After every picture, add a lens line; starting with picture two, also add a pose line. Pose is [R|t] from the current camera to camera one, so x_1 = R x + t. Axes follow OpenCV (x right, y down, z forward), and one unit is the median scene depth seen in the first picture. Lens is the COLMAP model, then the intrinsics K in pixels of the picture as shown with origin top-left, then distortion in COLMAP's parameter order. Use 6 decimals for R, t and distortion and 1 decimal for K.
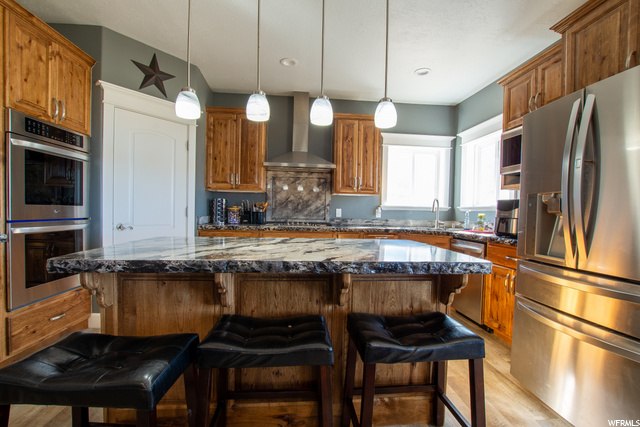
lens RADIAL K [[303.7, 0, 320.0], [0, 303.7, 213.5], [0, 0, 1]] dist [-0.022977, -0.000048]
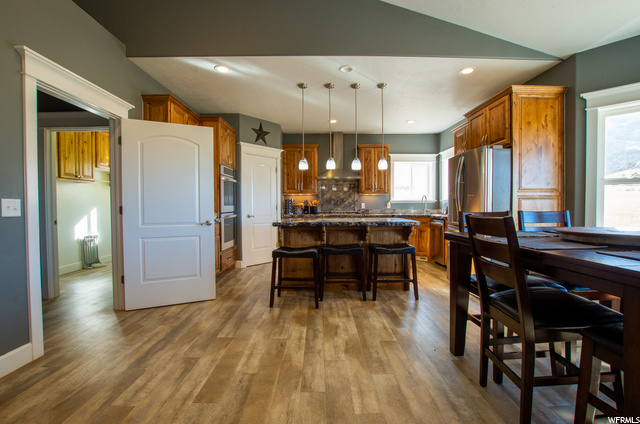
lens RADIAL K [[286.7, 0, 320.0], [0, 286.7, 212.0], [0, 0, 1]] dist [-0.023235, -0.000137]
pose [[0.996260, -0.024560, -0.082839, -0.043662], [0.025879, 0.999554, 0.014896, 0.002251], [0.082436, -0.016984, 0.996452, -0.560505]]
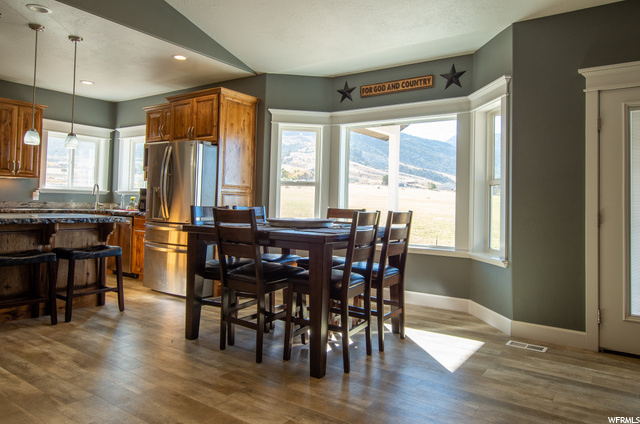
lens RADIAL K [[436.9, 0, 321.4], [0, 436.9, 193.6], [0, 0, 1]] dist [0.004083, 0.002505]
pose [[0.655004, 0.009585, 0.755565, -0.331703], [-0.005680, 0.999954, -0.007762, -0.002655], [-0.755604, 0.000792, 0.655028, -0.783081]]
